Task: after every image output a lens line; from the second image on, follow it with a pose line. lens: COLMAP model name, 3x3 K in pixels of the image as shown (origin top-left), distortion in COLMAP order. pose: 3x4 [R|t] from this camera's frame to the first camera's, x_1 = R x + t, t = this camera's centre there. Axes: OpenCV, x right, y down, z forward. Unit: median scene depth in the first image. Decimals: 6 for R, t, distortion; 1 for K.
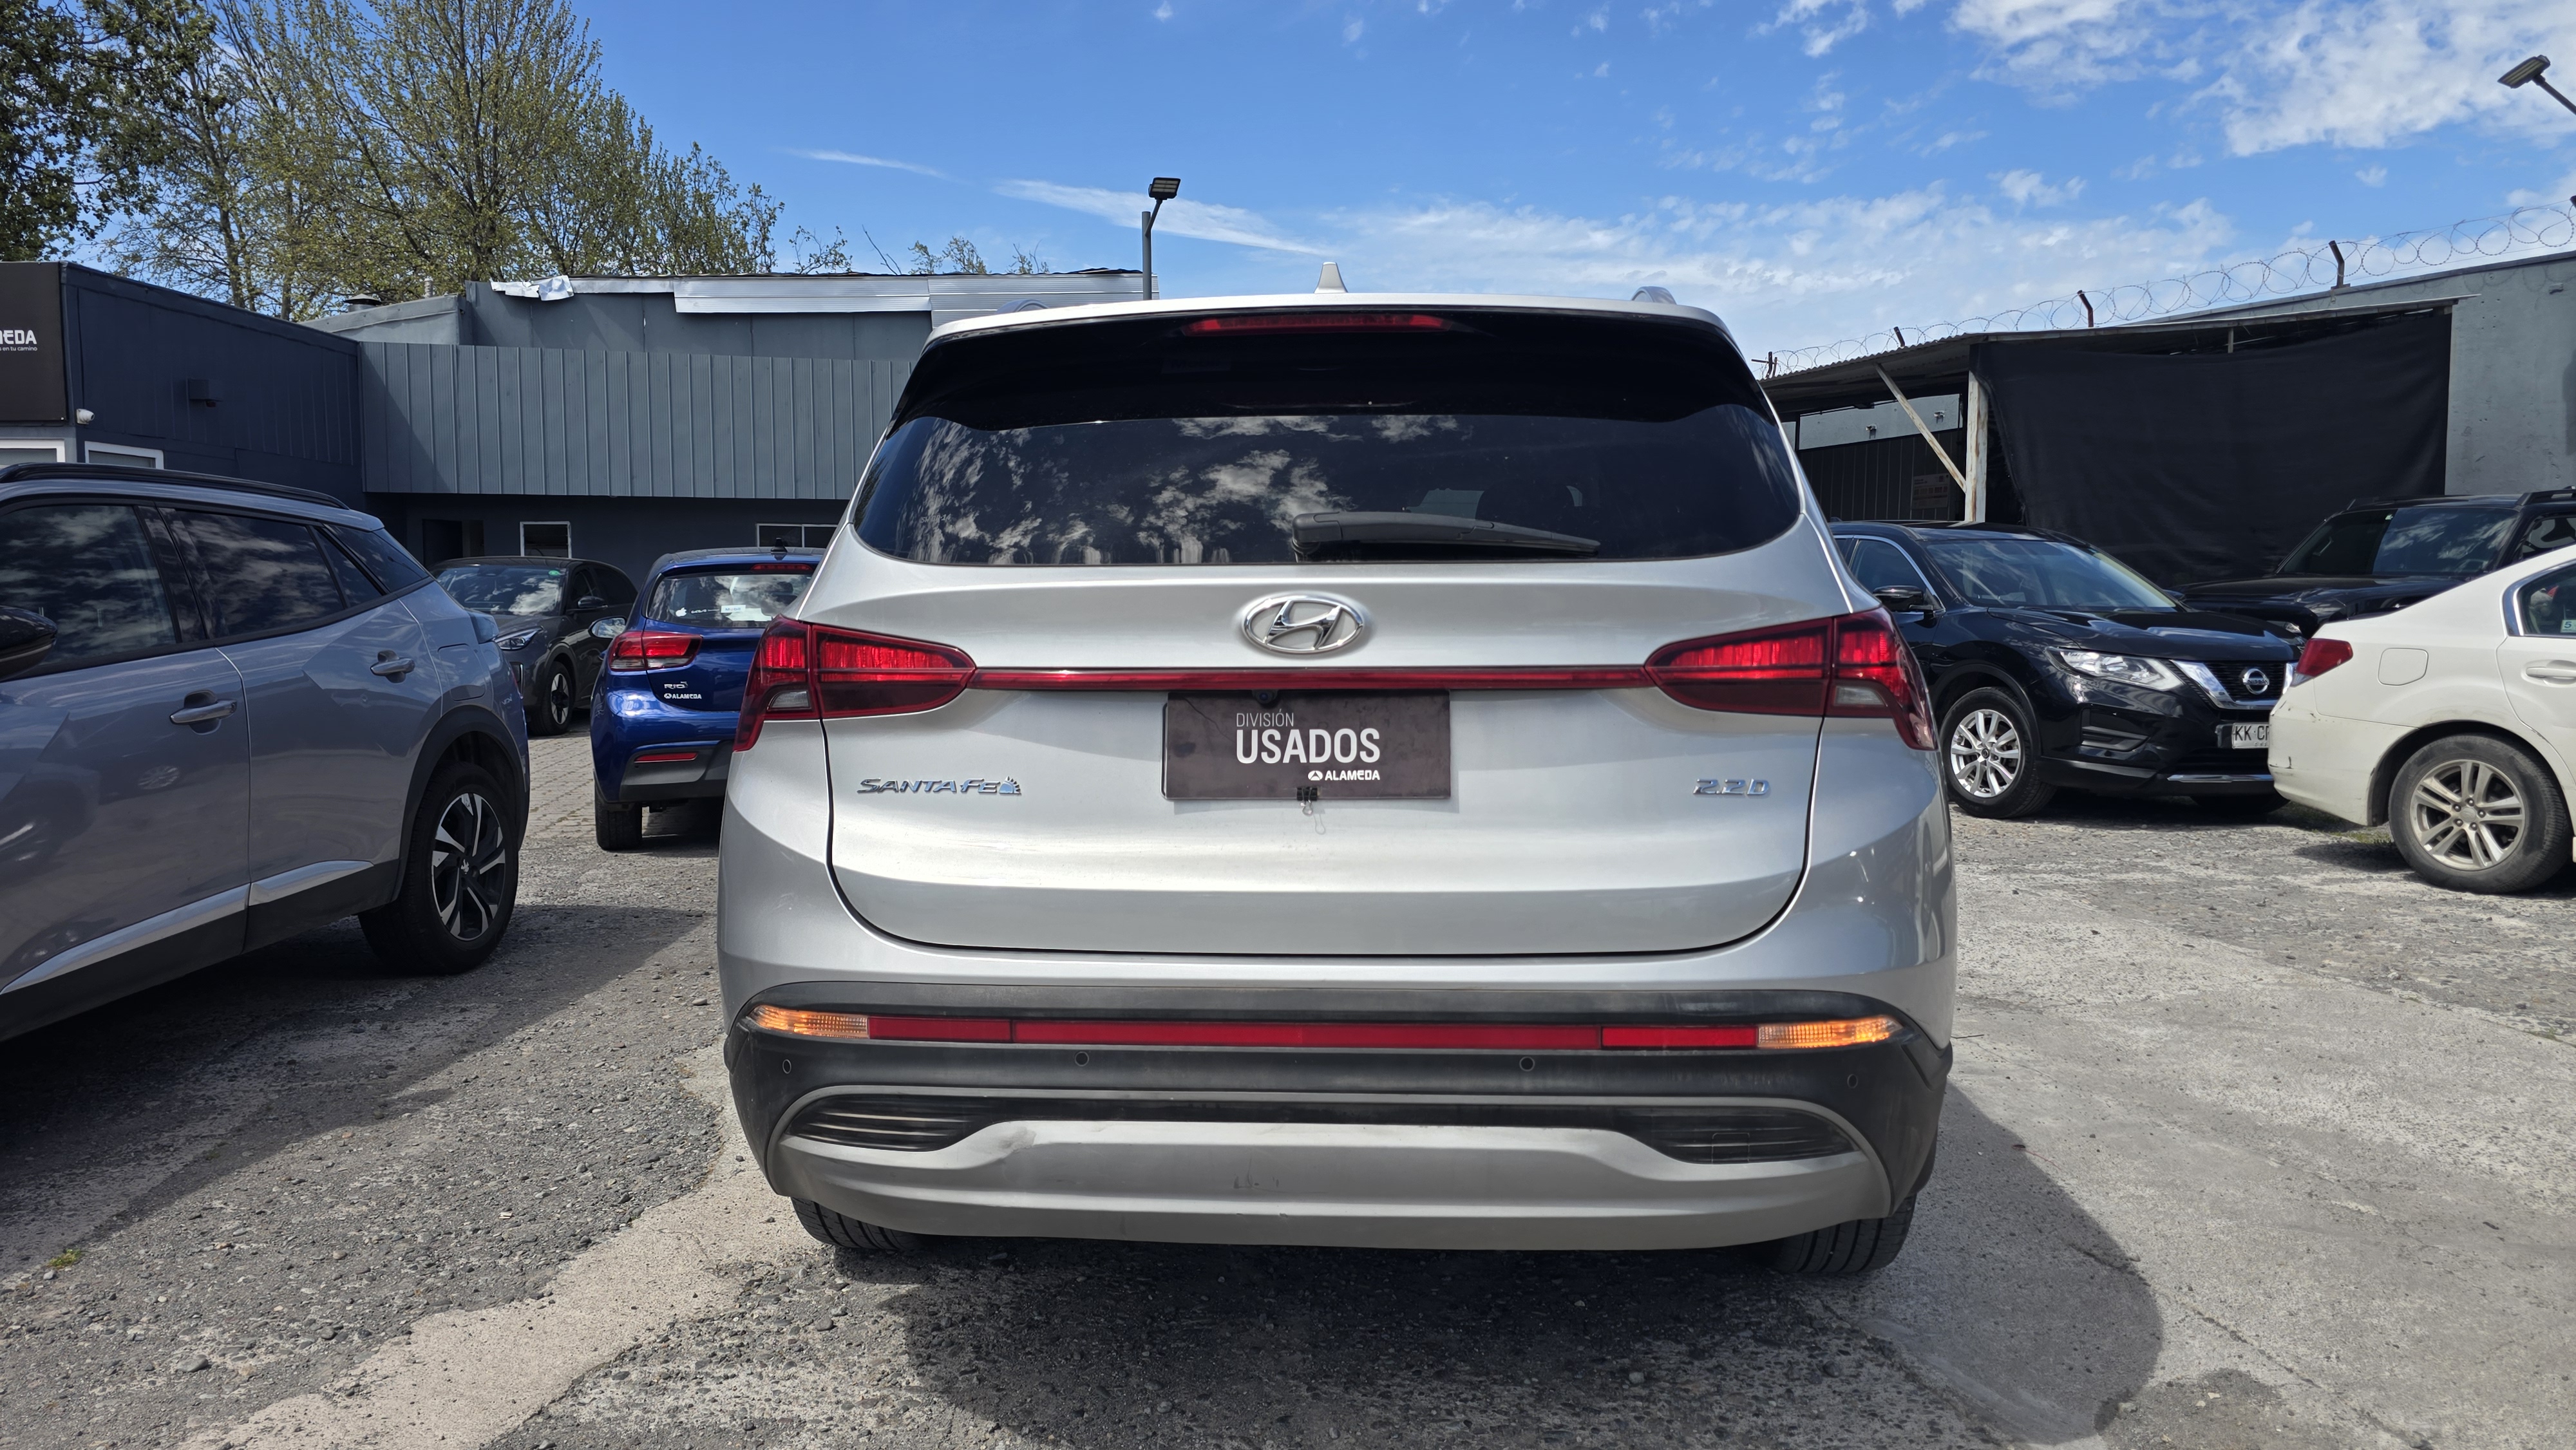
lens RADIAL K [[1729.6, 0, 1302.0], [0, 1729.6, 725.6], [0, 0, 1]] dist [0.053419, -0.046437]
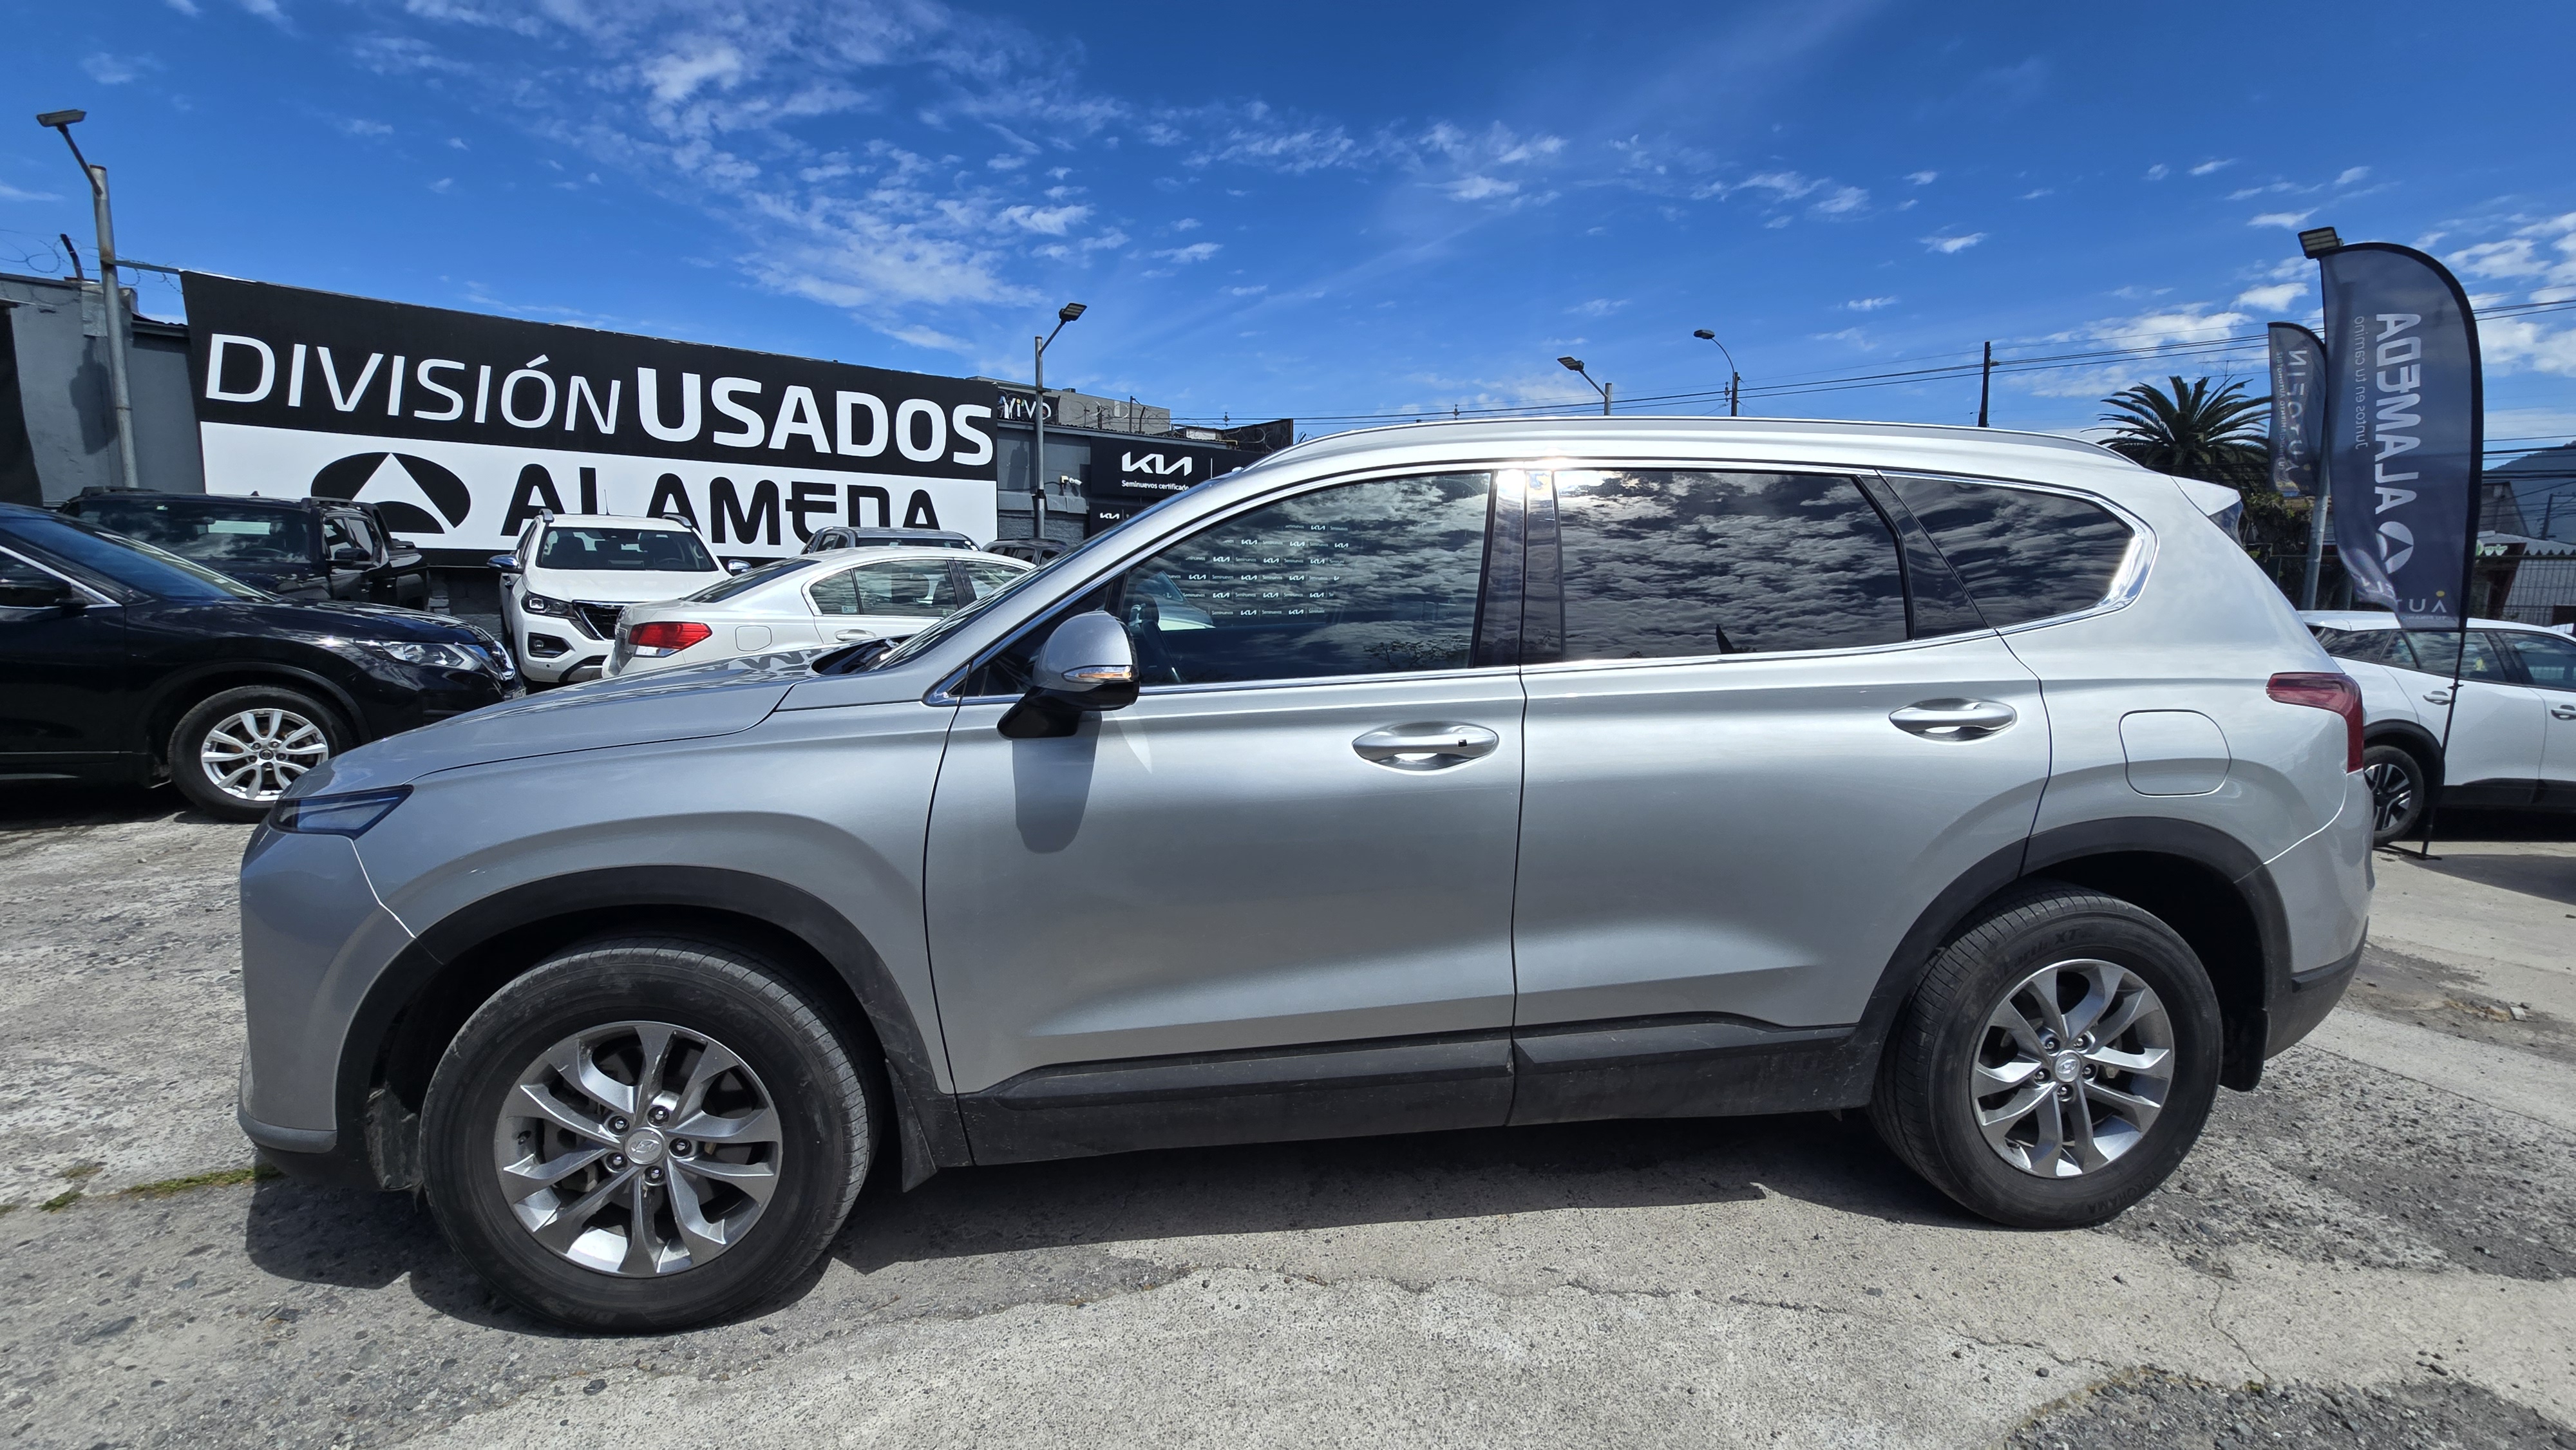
lens RADIAL K [[1054.1, 0, 1249.4], [0, 1054.1, 737.7], [0, 0, 1]] dist [-0.001566, 0.000165]
pose [[-0.193622, -0.154245, 0.968875, -0.152846], [0.056545, 0.984167, 0.167979, -0.033568], [-0.979445, 0.087310, -0.181835, 0.319503]]
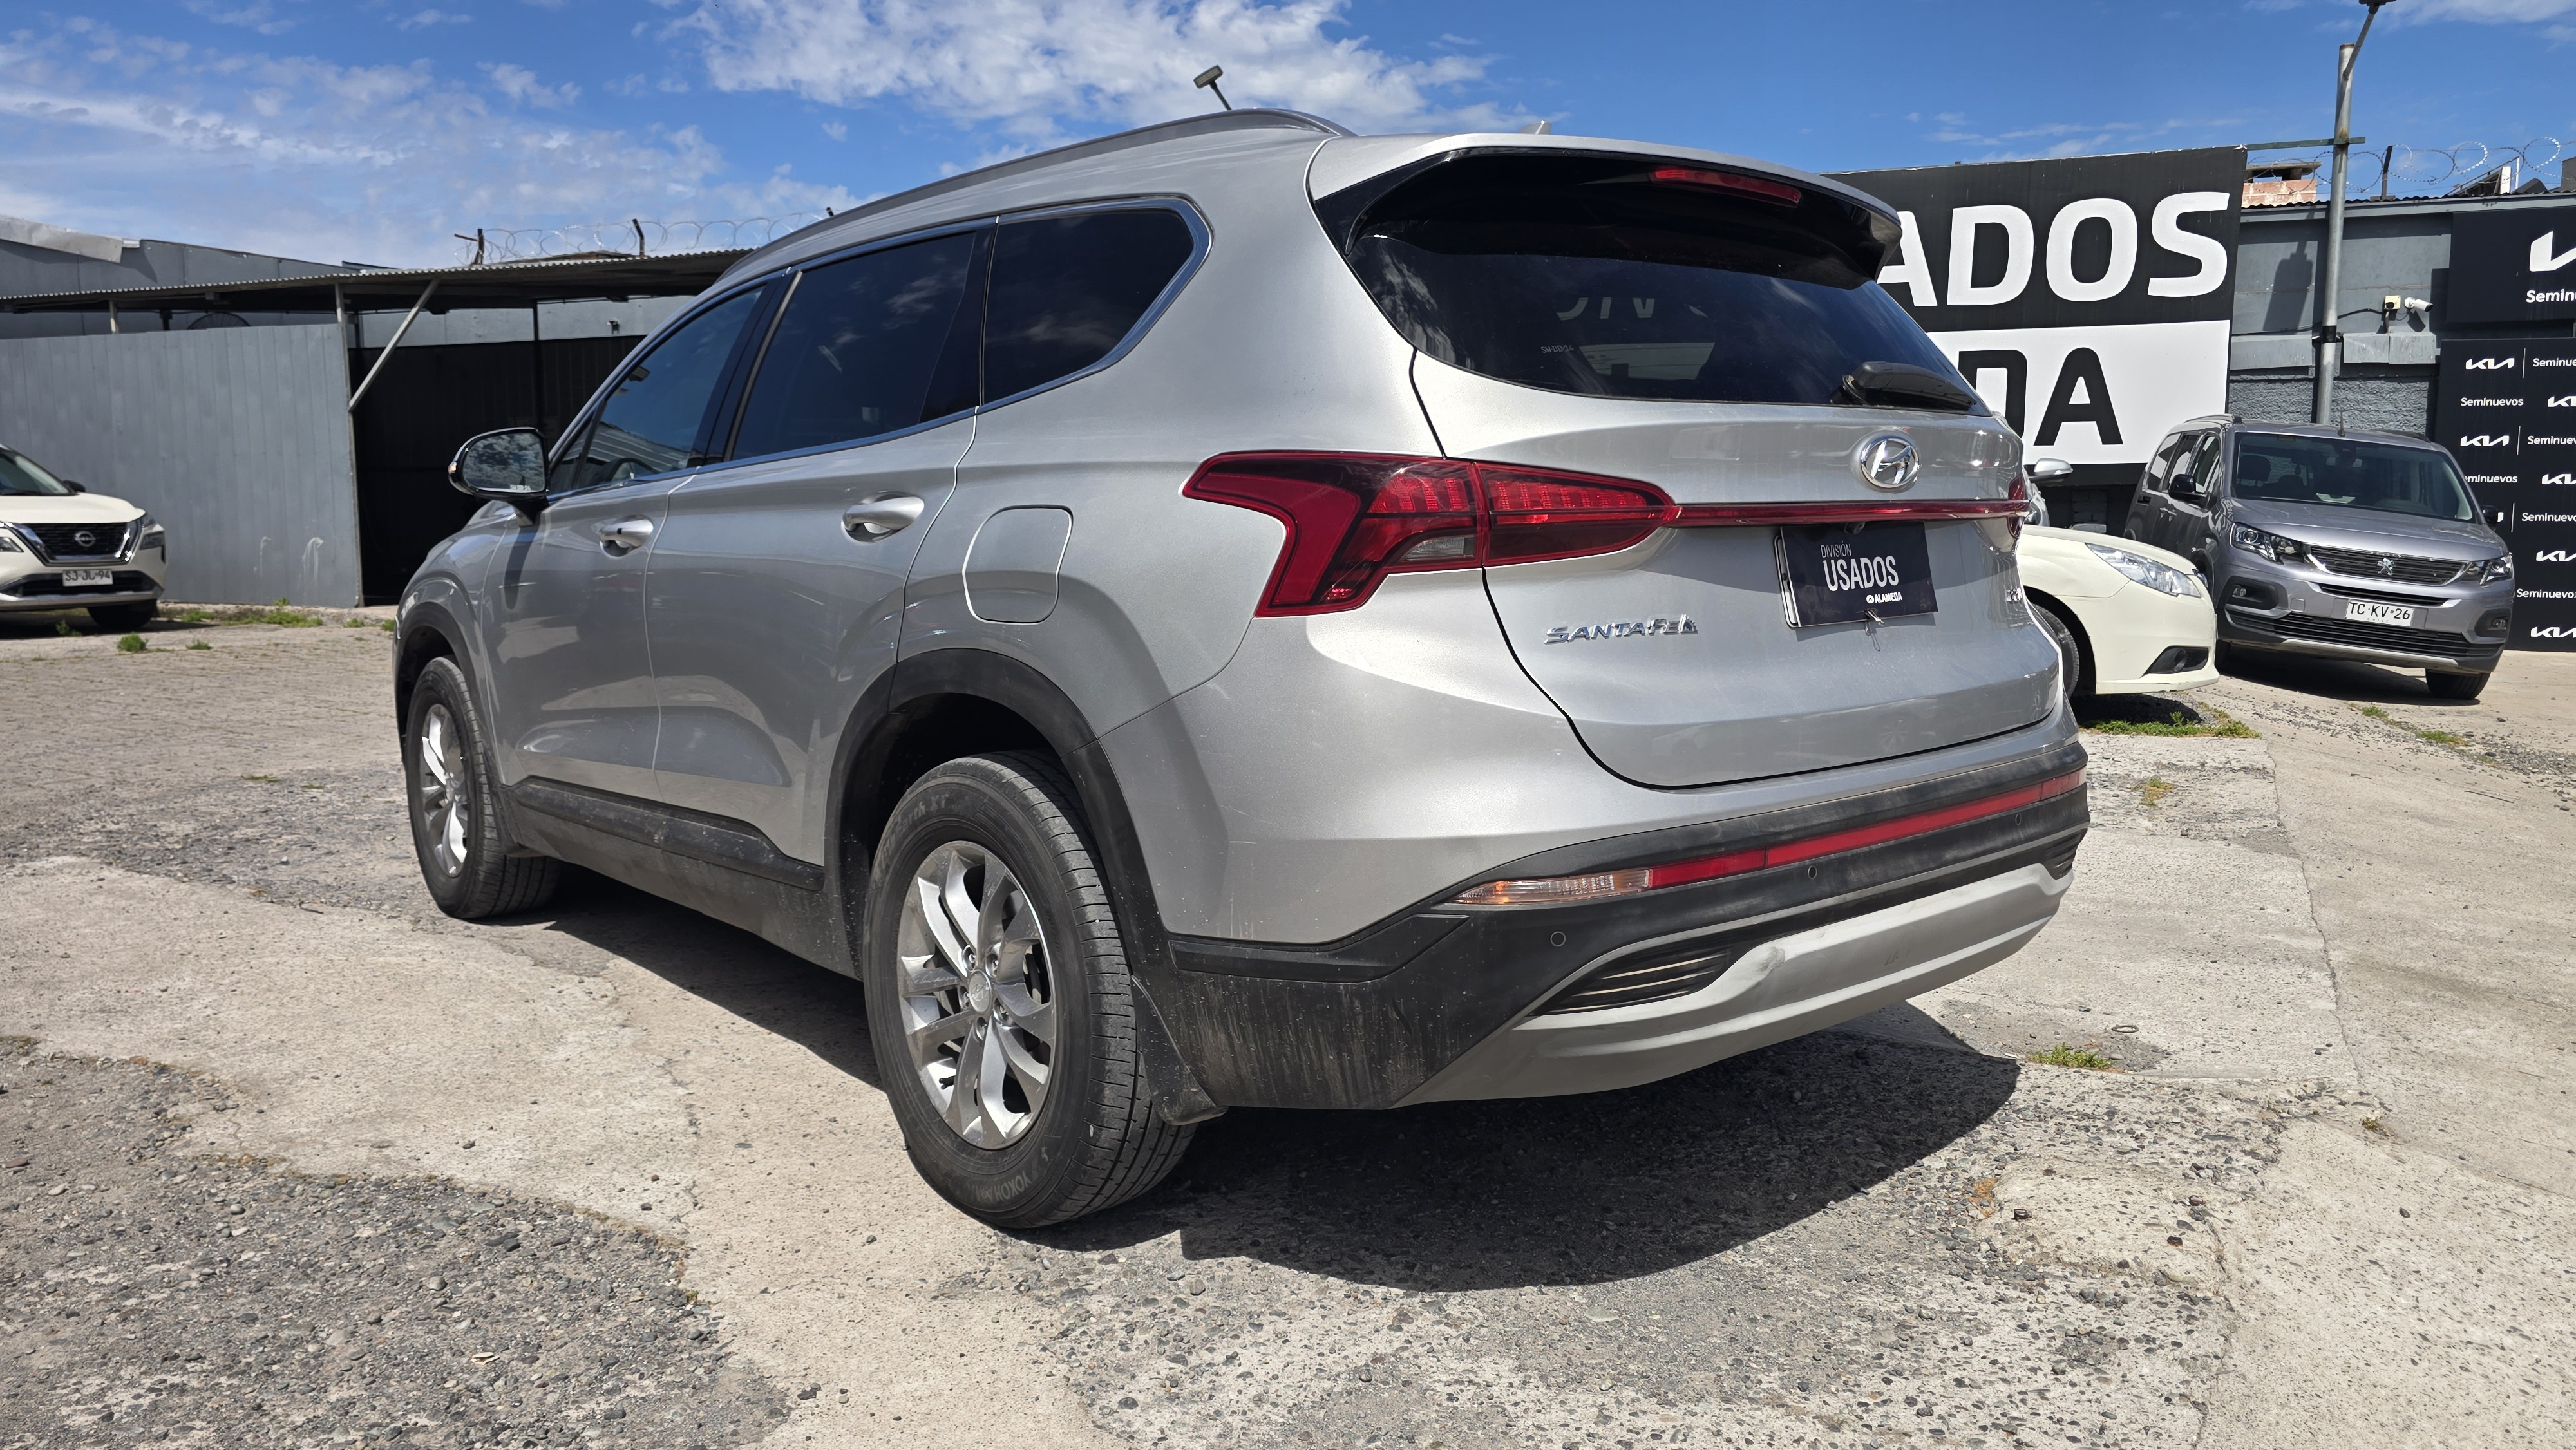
lens RADIAL K [[1729.6, 0, 1308.9], [0, 1729.6, 720.4], [0, 0, 1]] dist [0.053419, -0.046437]
pose [[0.697617, -0.087713, 0.711082, -0.134553], [0.053706, 0.996088, 0.070180, 0.001070], [-0.714455, -0.010769, 0.699598, 0.059090]]
